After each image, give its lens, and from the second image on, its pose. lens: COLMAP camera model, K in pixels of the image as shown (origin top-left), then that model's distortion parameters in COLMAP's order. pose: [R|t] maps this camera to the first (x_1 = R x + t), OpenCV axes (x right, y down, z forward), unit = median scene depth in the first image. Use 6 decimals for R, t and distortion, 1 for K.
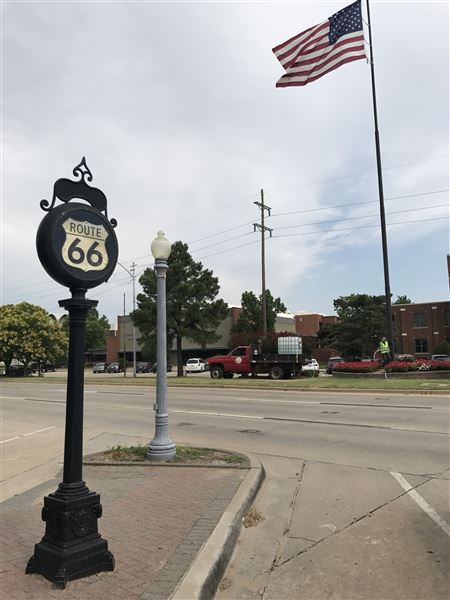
lens RADIAL K [[491.4, 0, 223.5], [0, 491.4, 300.3], [0, 0, 1]] dist [0.003345, -0.002846]
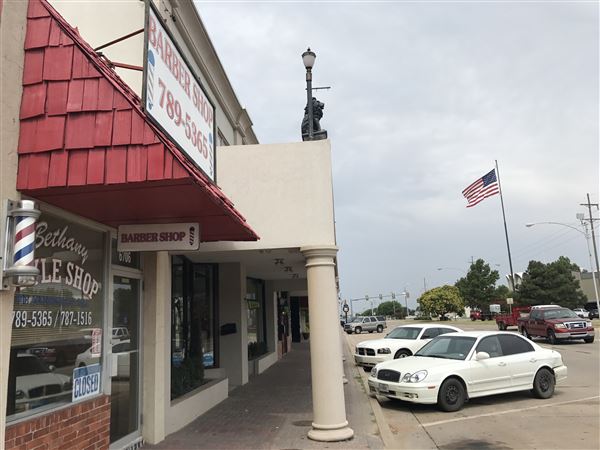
lens RADIAL K [[486.2, 0, 294.8], [0, 486.2, 222.6], [0, 0, 1]] dist [-0.002614, 0.001695]
pose [[0.571832, -0.155118, -0.805573, 1.180230], [0.114515, 0.987440, -0.108850, -0.133750], [0.812339, -0.030006, 0.582413, -0.916591]]
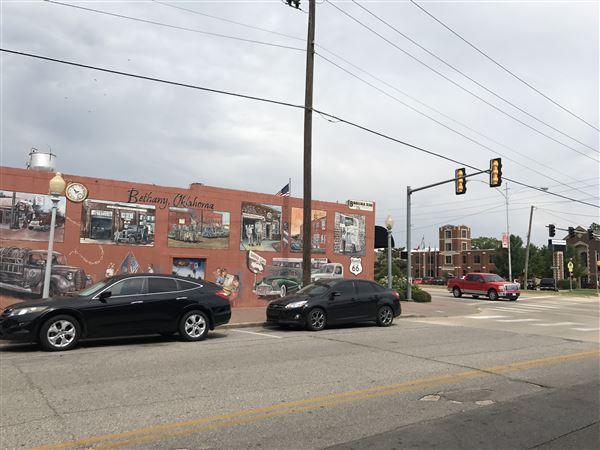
lens RADIAL K [[485.0, 0, 298.0], [0, 485.0, 221.7], [0, 0, 1]] dist [0.016116, -0.012577]
pose [[0.881192, -0.001671, -0.472756, 1.572178], [0.003670, 0.999988, 0.003306, -0.224361], [0.472745, -0.004648, 0.881187, -1.730831]]
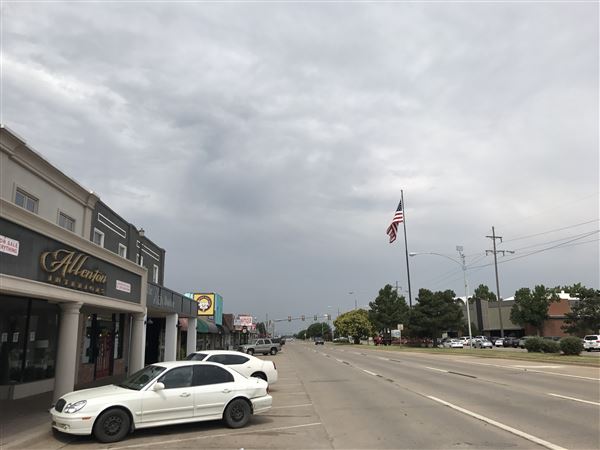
lens RADIAL K [[485.0, 0, 298.0], [0, 485.0, 221.7], [0, 0, 1]] dist [0.016116, -0.012577]
pose [[0.667703, -0.155117, -0.728087, 1.274127], [0.079097, 0.987296, -0.137804, -0.126776], [0.740213, 0.034423, 0.671490, -0.814096]]
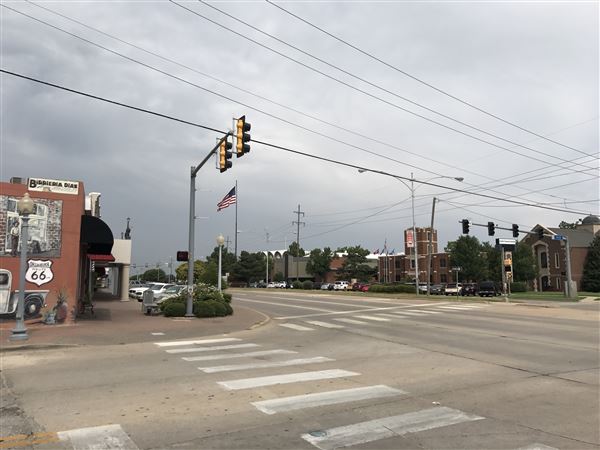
lens RADIAL K [[484.2, 0, 300.0], [0, 484.2, 225.0], [0, 0, 1]] dist [0.042171, -0.009937]
pose [[0.882947, -0.025616, -0.468773, 1.743222], [0.025675, 0.999651, -0.006266, -0.200718], [0.468770, -0.006503, 0.883296, -1.447727]]
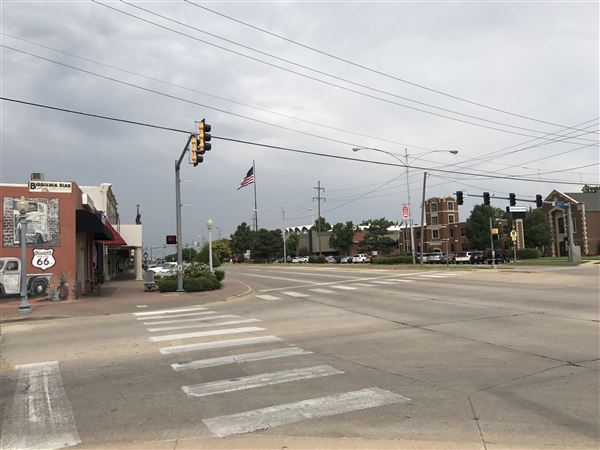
lens RADIAL K [[484.2, 0, 300.0], [0, 484.2, 225.0], [0, 0, 1]] dist [0.042171, -0.009937]
pose [[0.849078, -0.036499, -0.527005, 1.840752], [0.069682, 0.996631, 0.043244, -0.206926], [0.523651, -0.073440, 0.848762, -1.470654]]
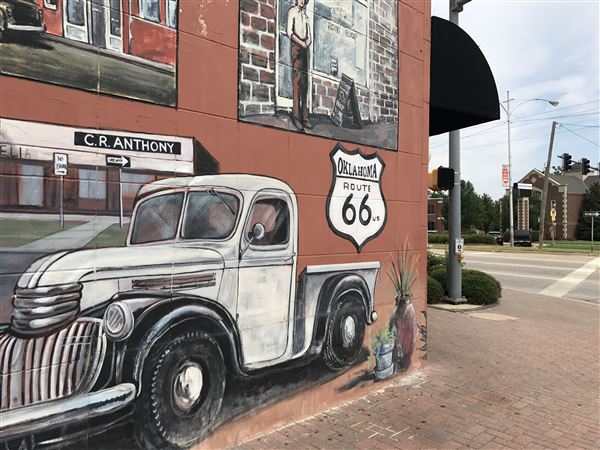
lens RADIAL K [[484.2, 0, 300.0], [0, 484.2, 225.0], [0, 0, 1]] dist [0.042171, -0.009937]
pose [[0.947077, 0.027790, -0.319801, 1.382593], [0.005580, 0.994670, 0.102960, -0.174812], [0.320958, -0.099296, 0.941874, -1.298176]]
